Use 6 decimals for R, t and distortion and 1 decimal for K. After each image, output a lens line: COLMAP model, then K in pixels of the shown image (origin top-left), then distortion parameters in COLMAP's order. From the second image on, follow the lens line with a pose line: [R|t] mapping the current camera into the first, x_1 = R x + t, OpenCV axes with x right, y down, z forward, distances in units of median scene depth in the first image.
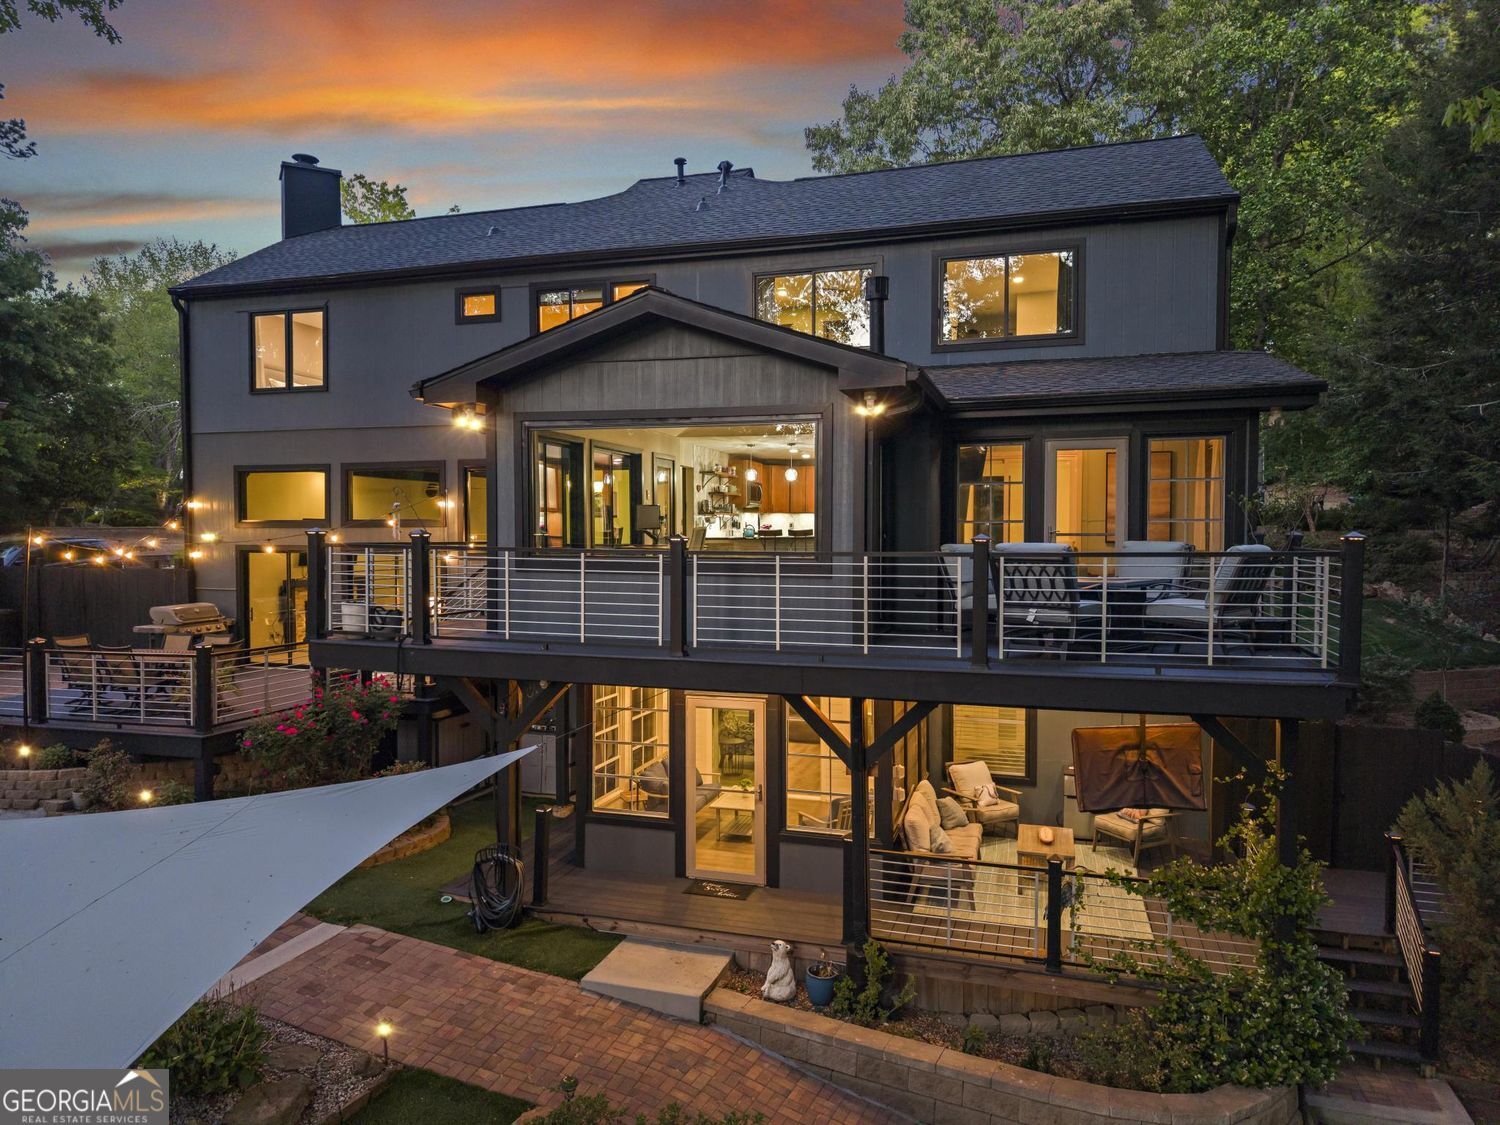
lens RADIAL K [[1006.1, 0, 750.0], [0, 1006.1, 562.5], [0, 0, 1]] dist [0.006995, -0.002315]
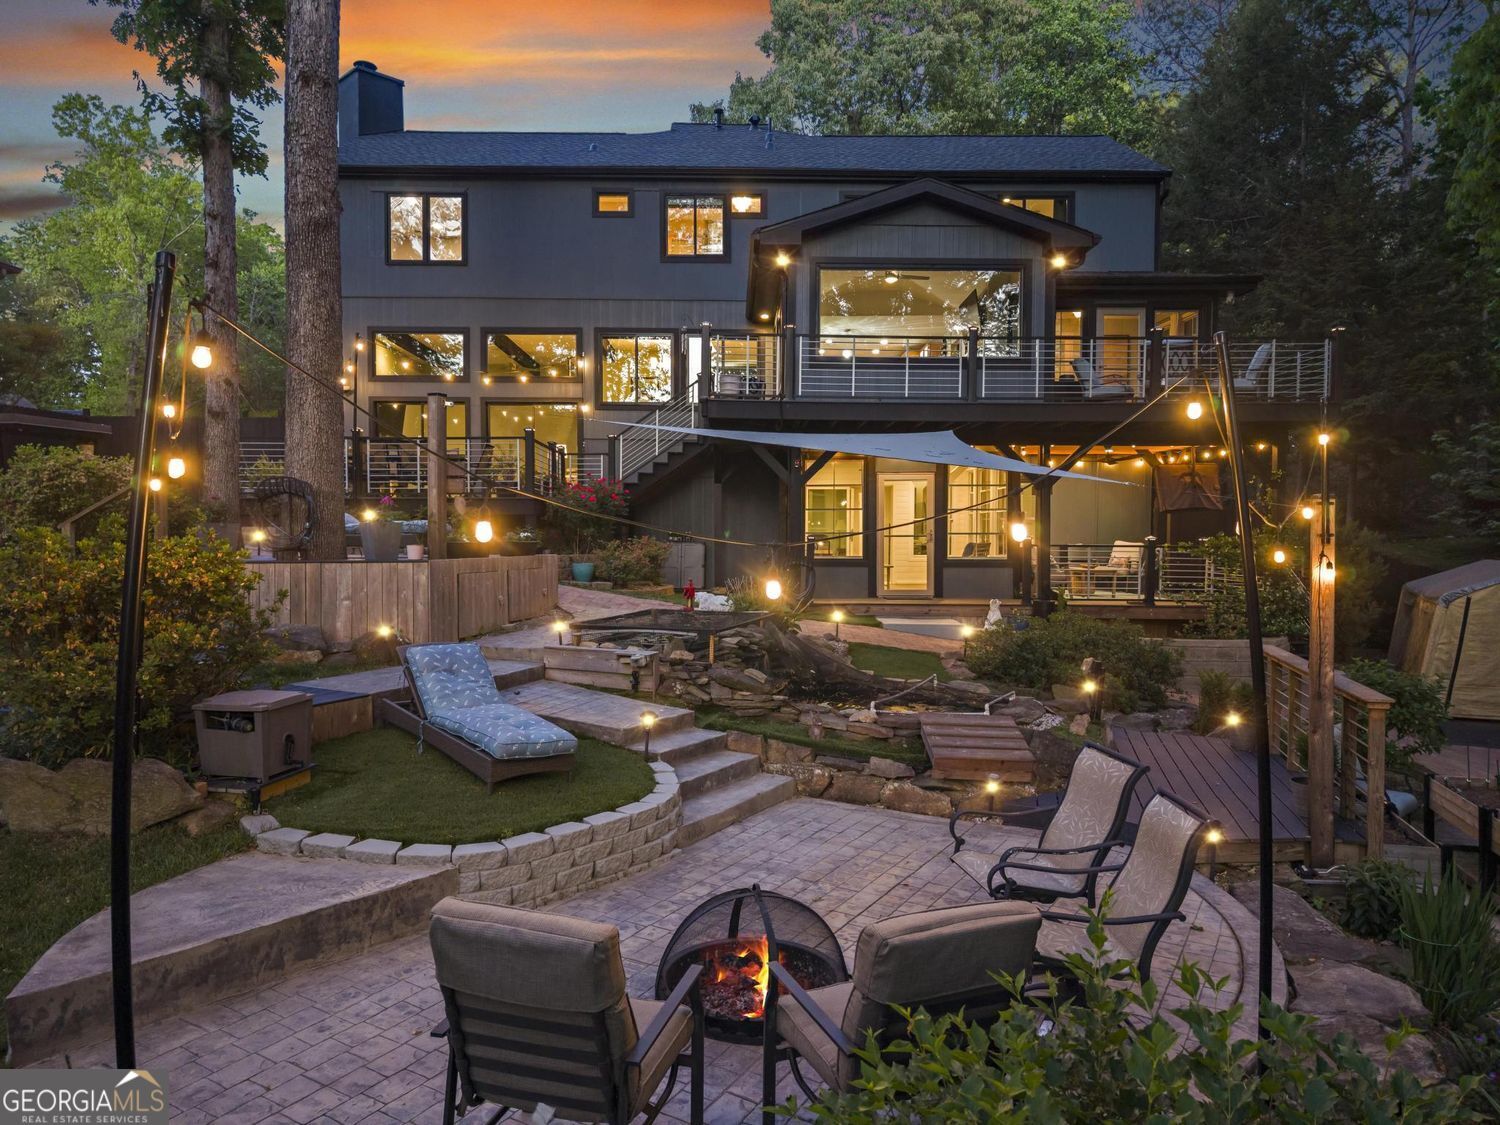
lens RADIAL K [[1006.1, 0, 750.0], [0, 1006.1, 562.5], [0, 0, 1]] dist [0.006995, -0.002315]
pose [[0.951550, -0.007491, 0.307402, -0.384417], [0.007304, 0.999972, 0.001758, 0.145455], [-0.307407, 0.000573, 0.951578, -0.181391]]
